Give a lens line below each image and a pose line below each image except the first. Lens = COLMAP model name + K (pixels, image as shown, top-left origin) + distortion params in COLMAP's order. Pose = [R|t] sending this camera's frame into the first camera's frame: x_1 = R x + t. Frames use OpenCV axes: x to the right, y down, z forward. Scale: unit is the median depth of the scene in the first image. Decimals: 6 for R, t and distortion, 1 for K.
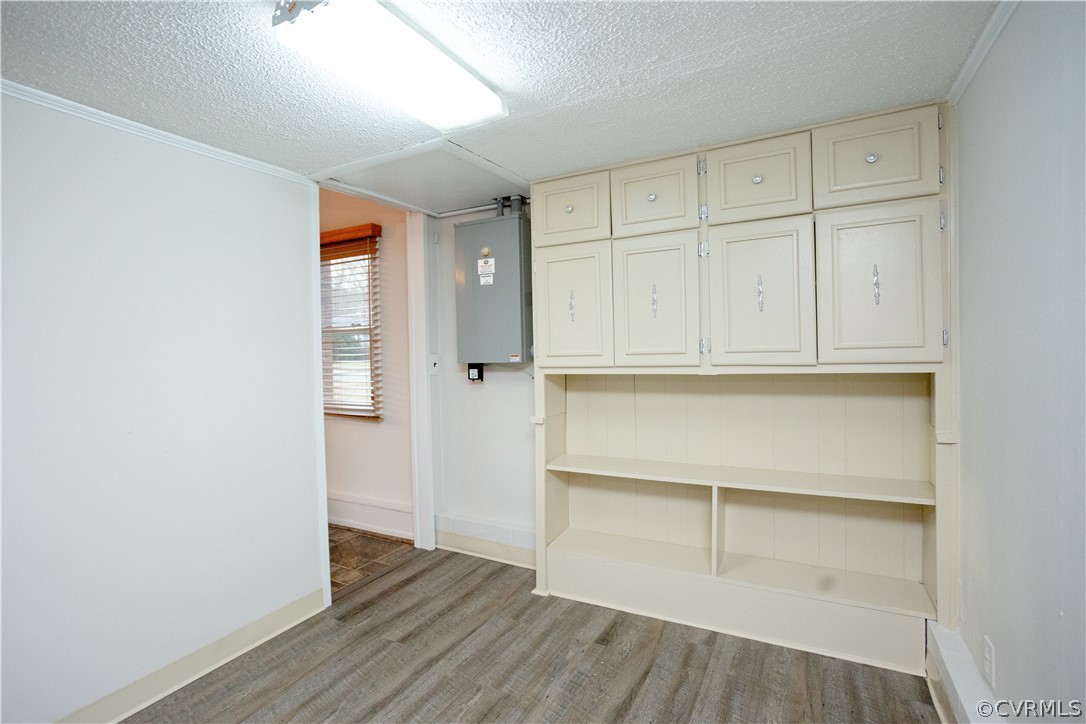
lens RADIAL K [[520.8, 0, 536.1], [0, 520.8, 355.9], [0, 0, 1]] dist [-0.052138, 0.029635]
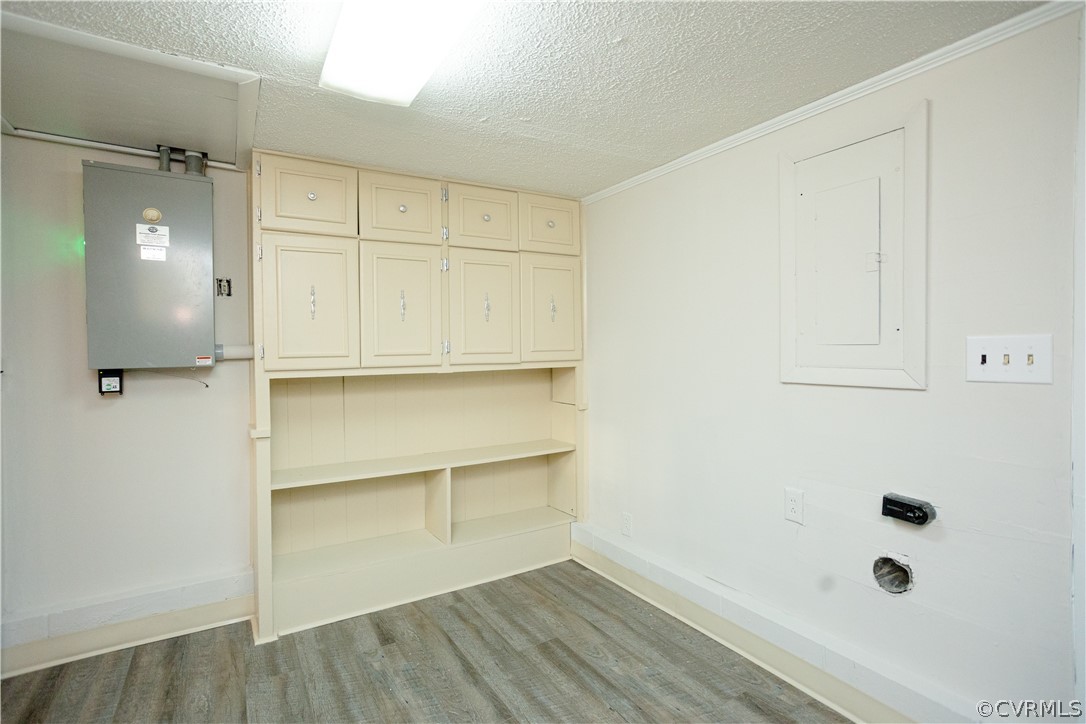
lens RADIAL K [[520.8, 0, 536.1], [0, 520.8, 355.9], [0, 0, 1]] dist [-0.052138, 0.029635]
pose [[0.502340, 0.003397, 0.864664, -0.535555], [0.009902, 0.999904, -0.009681, 0.010788], [-0.864614, 0.013425, 0.502258, 0.217217]]
